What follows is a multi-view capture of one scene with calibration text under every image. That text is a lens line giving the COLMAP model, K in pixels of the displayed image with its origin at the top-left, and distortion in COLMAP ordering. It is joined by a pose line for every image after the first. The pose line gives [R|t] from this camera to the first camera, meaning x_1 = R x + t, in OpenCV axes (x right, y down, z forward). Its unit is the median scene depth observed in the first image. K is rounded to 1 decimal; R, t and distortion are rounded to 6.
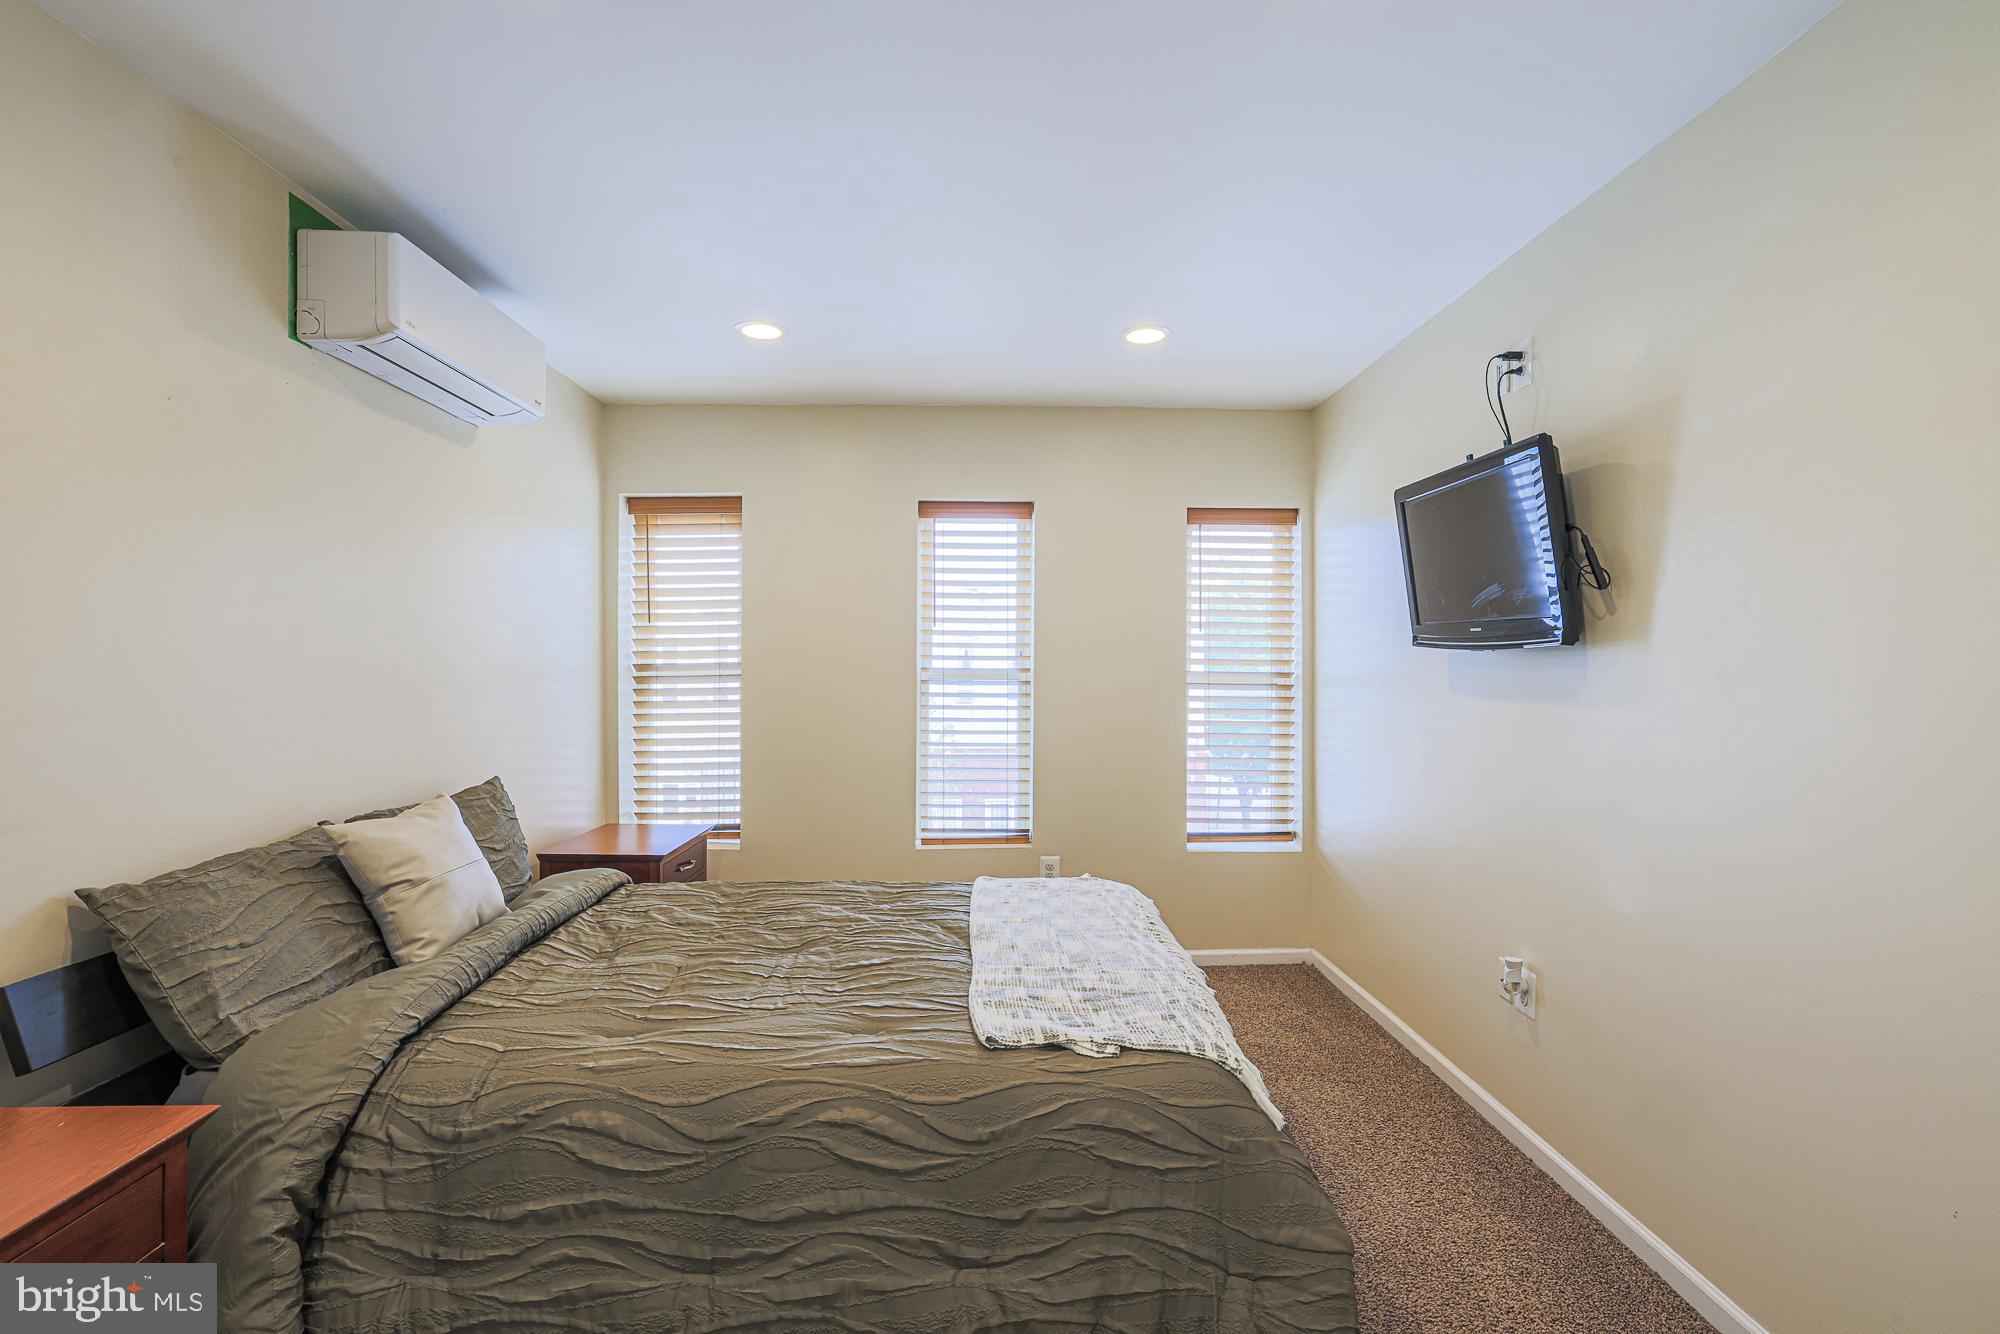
lens RADIAL K [[915.1, 0, 1018.3], [0, 915.1, 663.1], [0, 0, 1]] dist [-0.042308, 0.019028]
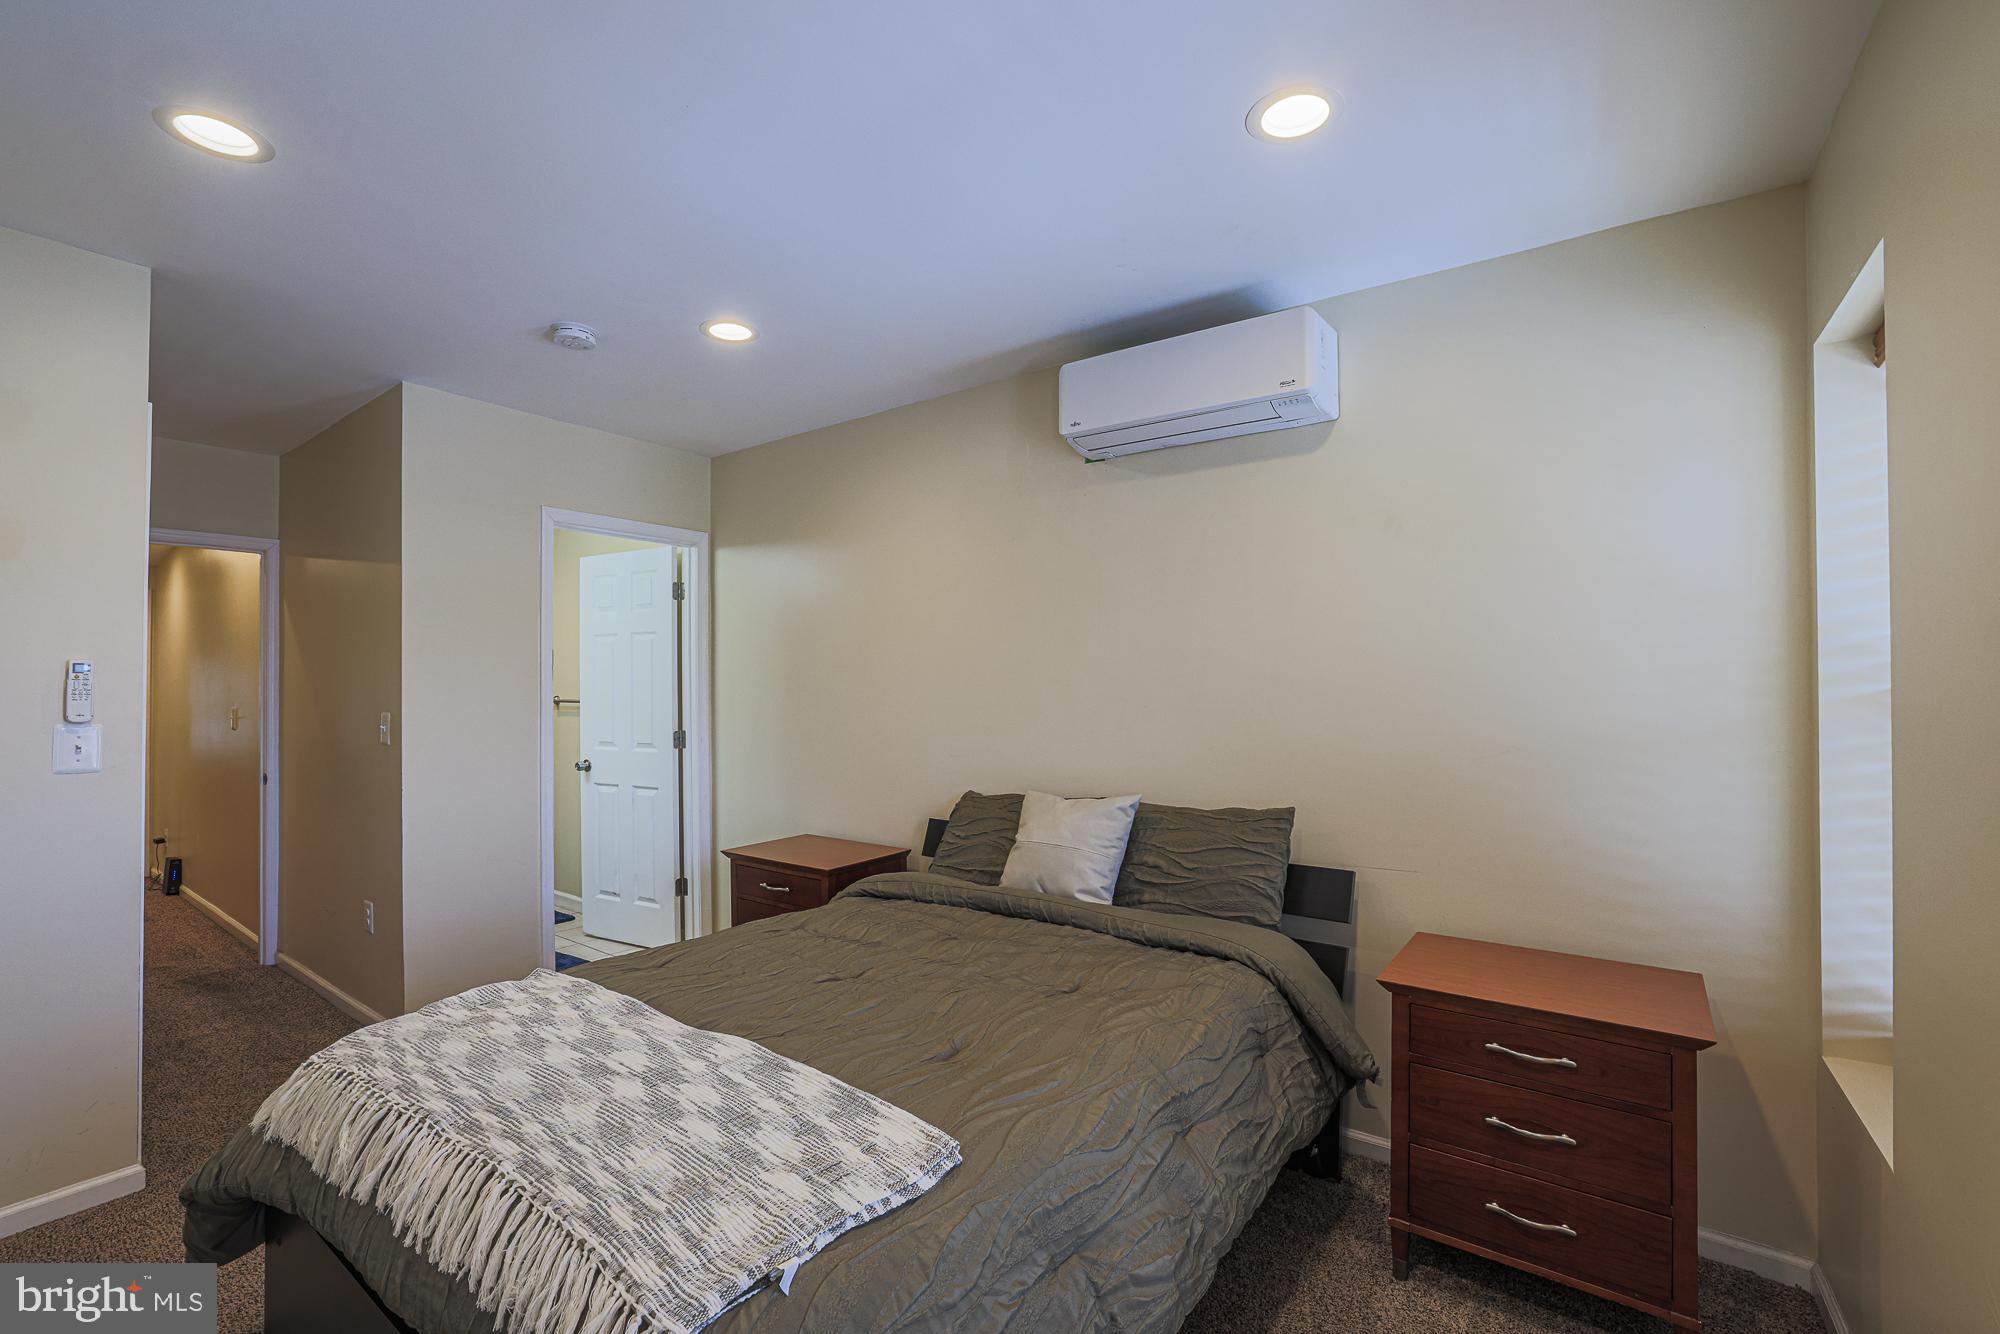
lens RADIAL K [[879.6, 0, 995.2], [0, 879.6, 666.1], [0, 0, 1]] dist [-0.046072, 0.020120]
pose [[-0.635969, -0.015255, -0.771564, 0.365117], [0.002564, 0.999757, -0.021880, 0.003052], [0.771710, -0.015893, -0.635776, 1.630886]]
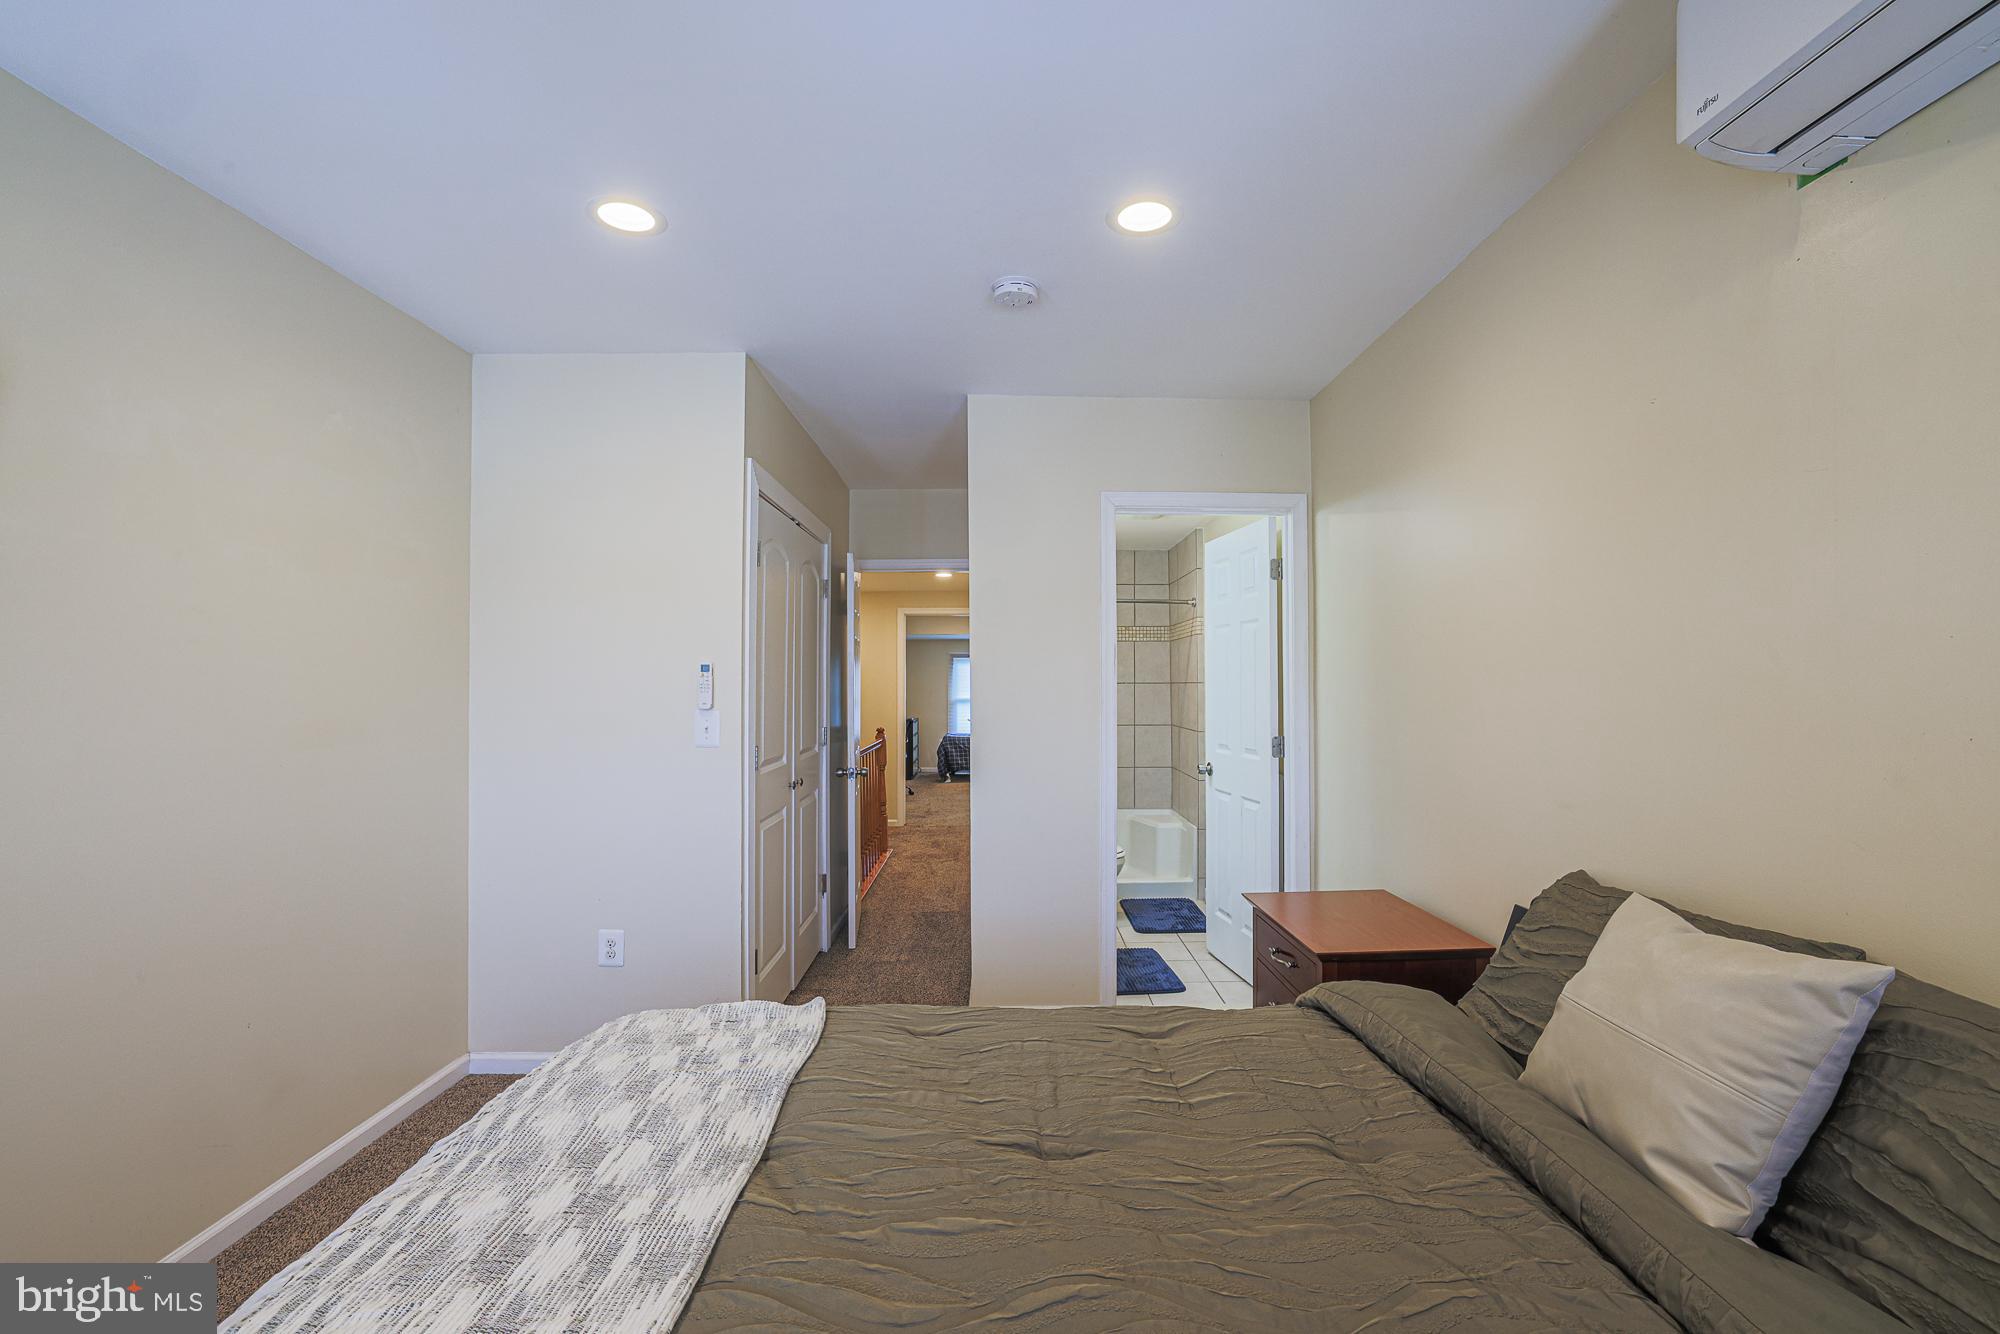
lens RADIAL K [[879.6, 0, 995.2], [0, 879.6, 666.1], [0, 0, 1]] dist [-0.046072, 0.020120]
pose [[-0.998958, 0.001424, 0.045609, -0.218600], [0.000491, 0.999790, -0.020474, 0.005260], [-0.045629, -0.020430, -0.998750, 1.499294]]
